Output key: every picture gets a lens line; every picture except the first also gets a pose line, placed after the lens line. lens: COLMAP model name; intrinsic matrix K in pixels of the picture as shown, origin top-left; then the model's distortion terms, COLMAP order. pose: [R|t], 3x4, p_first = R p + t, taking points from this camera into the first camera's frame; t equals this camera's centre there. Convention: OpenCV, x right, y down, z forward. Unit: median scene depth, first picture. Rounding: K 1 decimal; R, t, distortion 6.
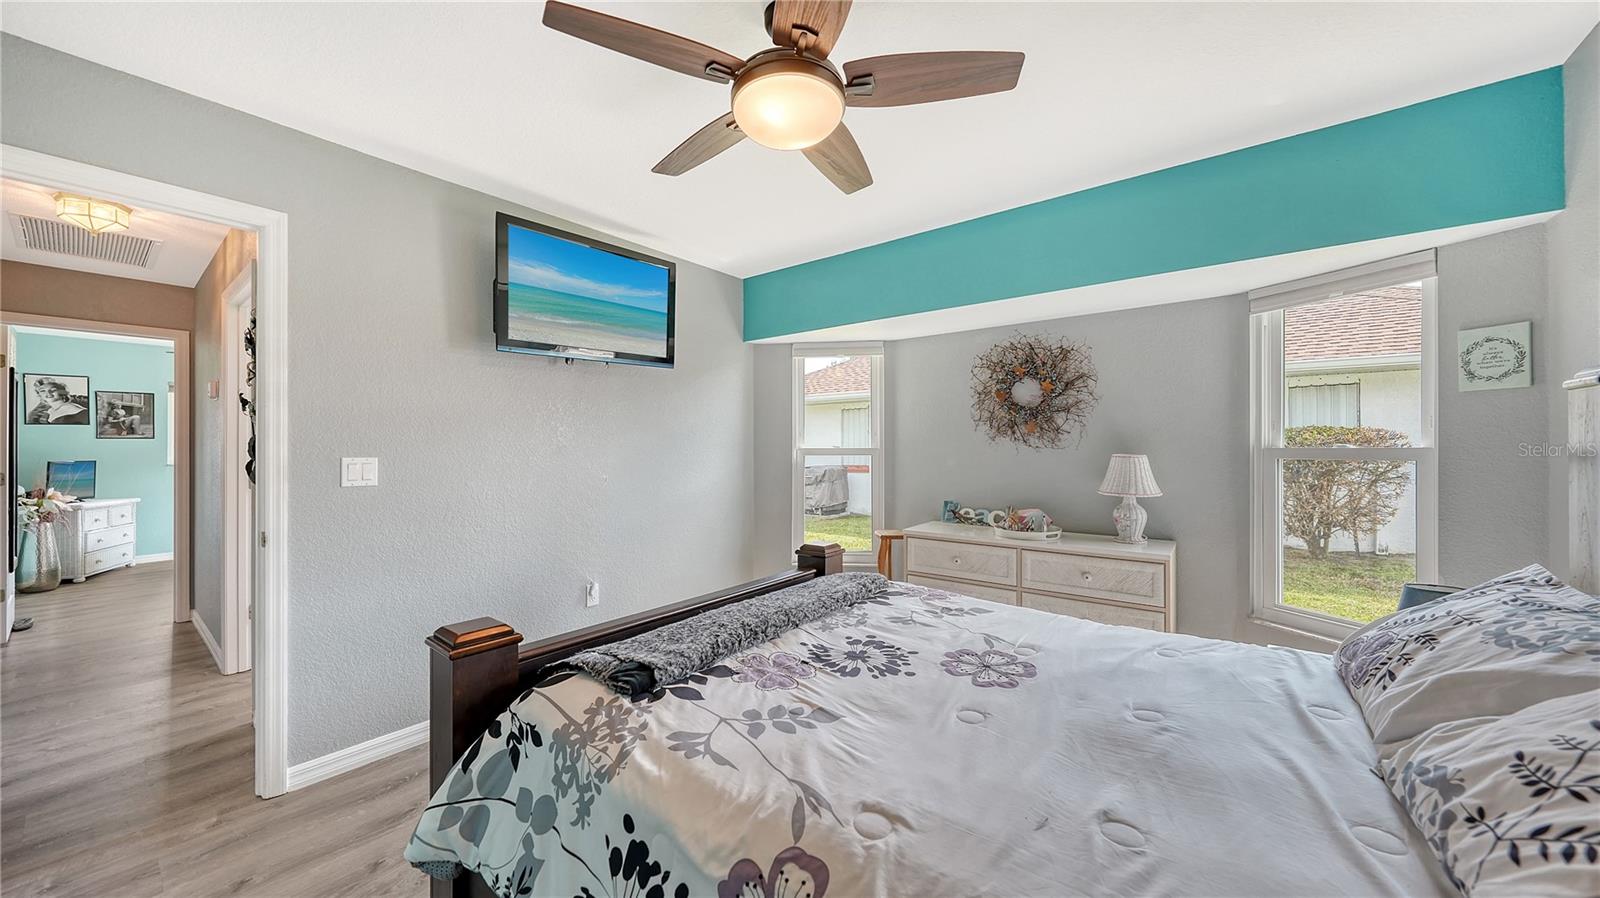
lens RADIAL K [[556.1, 0, 802.0], [0, 556.1, 445.1], [0, 0, 1]] dist [-0.004450, -0.000036]
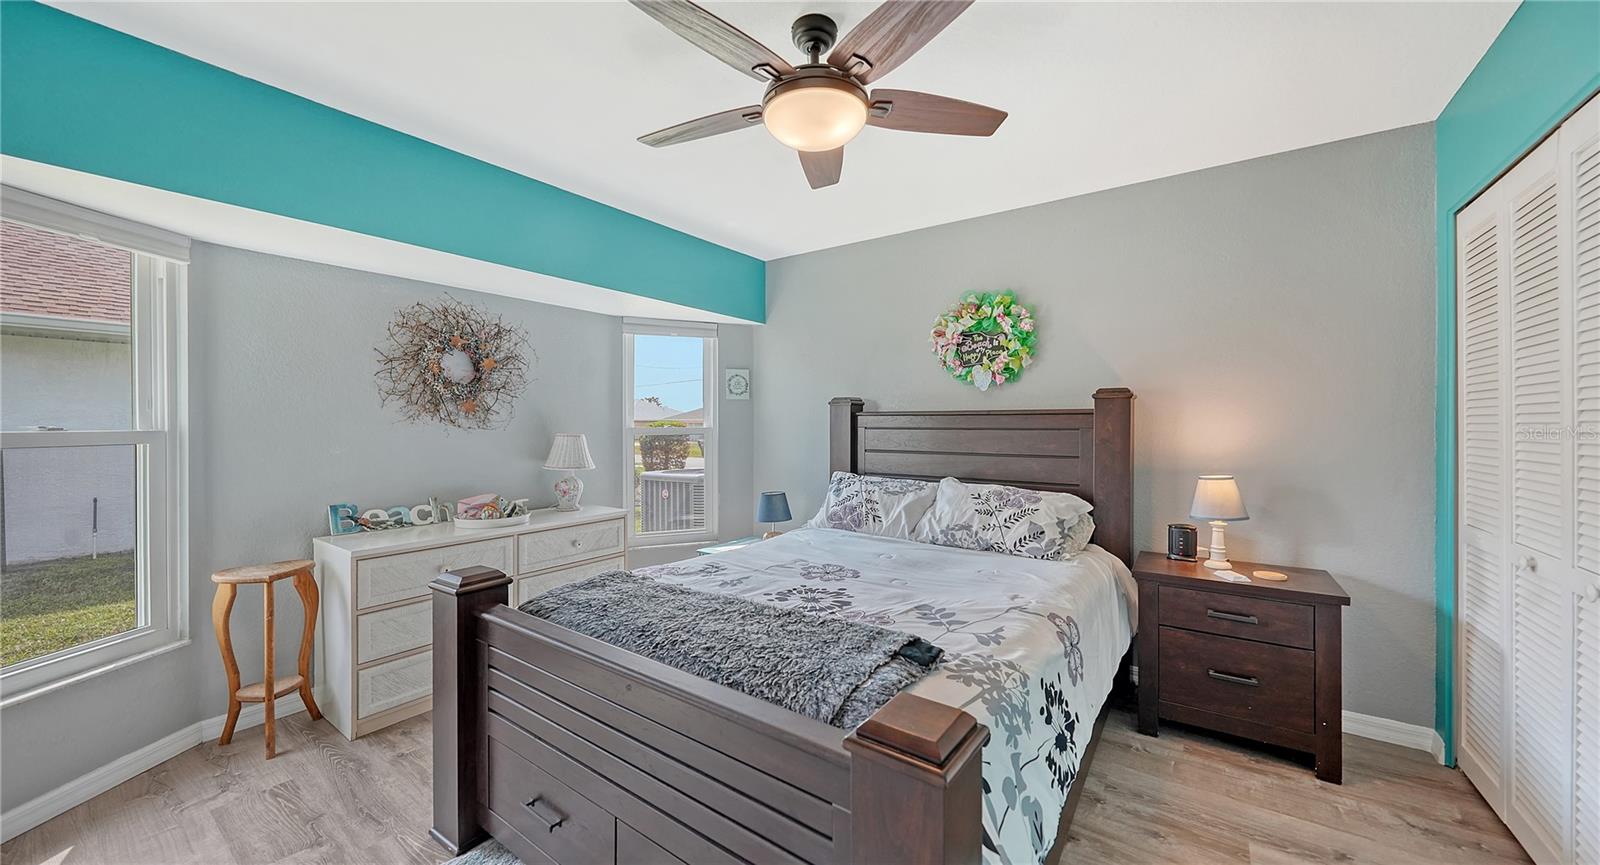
lens RADIAL K [[556.4, 0, 800.9], [0, 556.4, 428.0], [0, 0, 1]] dist [-0.000683, -0.000054]
pose [[-0.023809, -0.002970, 0.999712, -1.155563], [-0.001448, 0.999995, 0.002936, 0.001370], [-0.999715, -0.001378, -0.023813, 1.094118]]
